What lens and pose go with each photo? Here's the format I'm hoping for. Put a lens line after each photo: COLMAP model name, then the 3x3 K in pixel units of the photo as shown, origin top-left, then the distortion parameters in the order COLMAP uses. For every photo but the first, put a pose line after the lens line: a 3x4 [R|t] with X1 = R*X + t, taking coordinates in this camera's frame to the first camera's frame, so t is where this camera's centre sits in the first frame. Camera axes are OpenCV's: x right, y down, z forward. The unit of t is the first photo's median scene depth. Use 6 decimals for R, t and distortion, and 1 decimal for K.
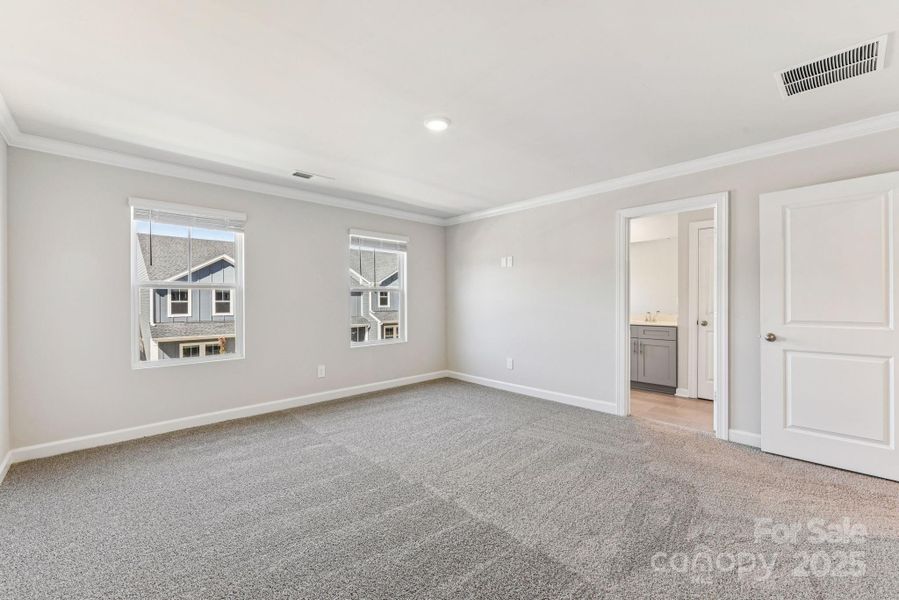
lens RADIAL K [[354.2, 0, 449.5], [0, 354.2, 300.0], [0, 0, 1]] dist [-0.000601, -0.000315]
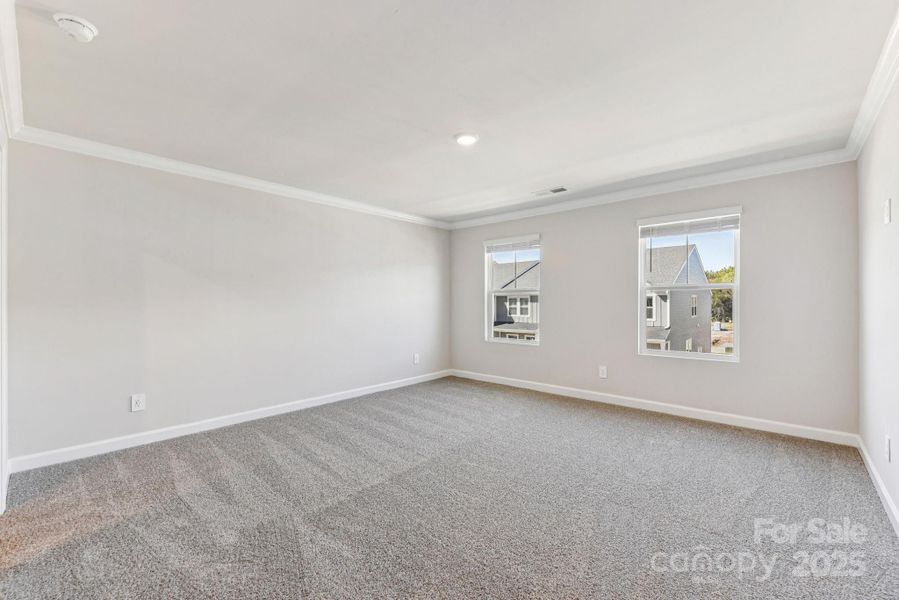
lens RADIAL K [[324.6, 0, 449.5], [0, 324.6, 300.0], [0, 0, 1]] dist [0.000012, -0.000017]
pose [[0.159554, -0.000152, -0.987189, 0.536857], [0.002974, 0.999996, 0.000327, -0.003443], [0.987185, -0.002988, 0.159554, 0.481453]]
